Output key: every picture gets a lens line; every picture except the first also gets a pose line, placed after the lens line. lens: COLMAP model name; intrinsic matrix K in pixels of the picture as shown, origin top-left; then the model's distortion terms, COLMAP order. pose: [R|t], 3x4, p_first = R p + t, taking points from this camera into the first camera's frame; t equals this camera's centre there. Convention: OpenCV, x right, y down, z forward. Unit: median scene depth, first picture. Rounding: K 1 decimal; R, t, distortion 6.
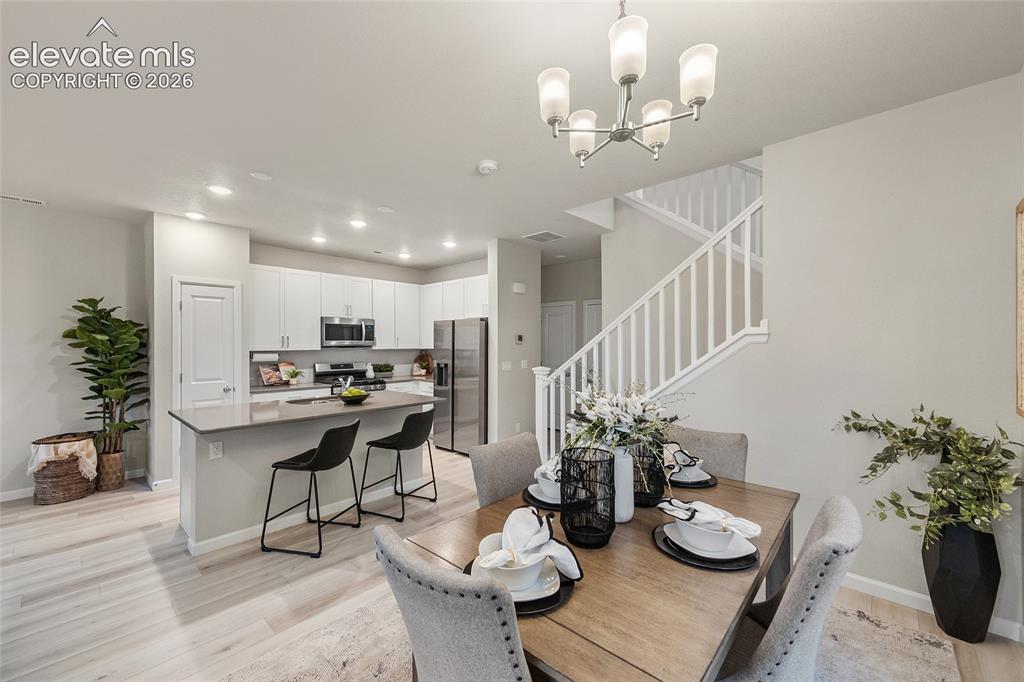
lens RADIAL K [[409.0, 0, 510.2], [0, 409.0, 345.4], [0, 0, 1]] dist [0.013079, 0.000015]
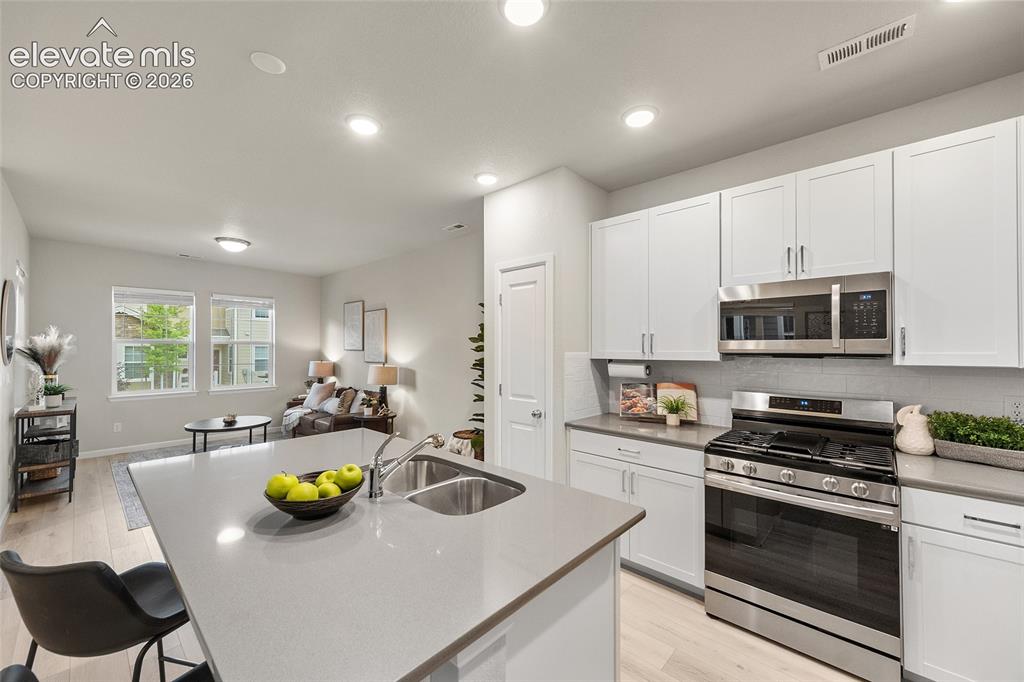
lens RADIAL K [[409.0, 0, 510.2], [0, 409.0, 345.4], [0, 0, 1]] dist [0.013079, 0.000015]
pose [[-0.020911, -0.008414, -0.999746, -0.003066], [-0.008130, 0.999933, -0.008246, -0.000880], [0.999748, 0.007955, -0.020978, 0.820239]]
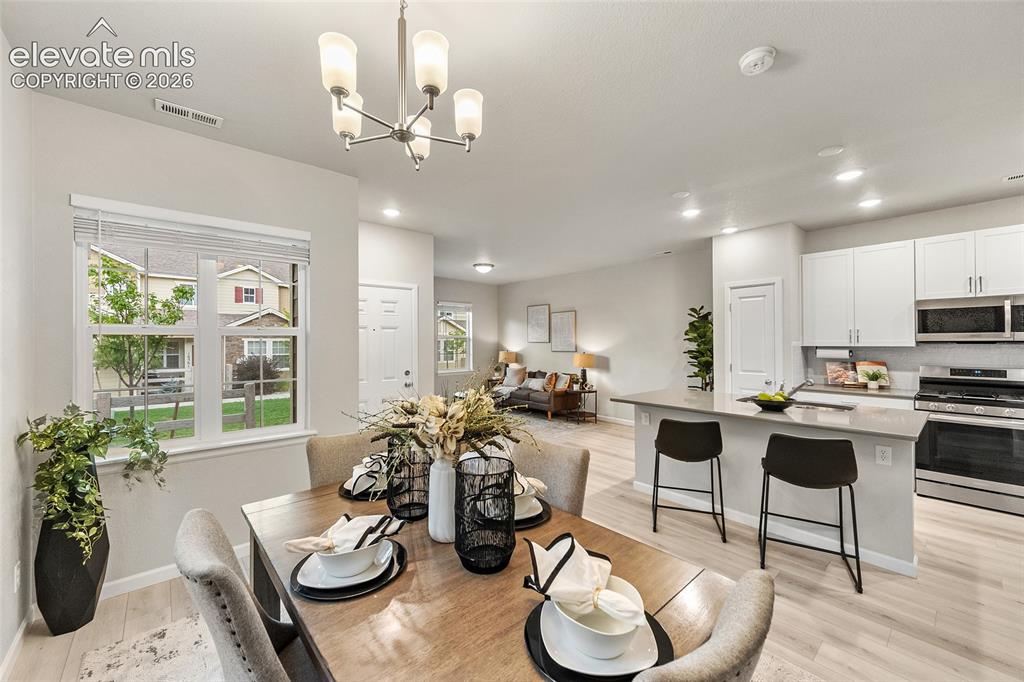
lens RADIAL K [[401.7, 0, 507.4], [0, 401.7, 338.9], [0, 0, 1]] dist [0.001492, 0.000109]
pose [[-0.122692, -0.007221, -0.992419, 0.347912], [-0.001923, 0.999973, -0.007038, 0.004272], [0.992443, 0.001045, -0.122703, 0.394679]]
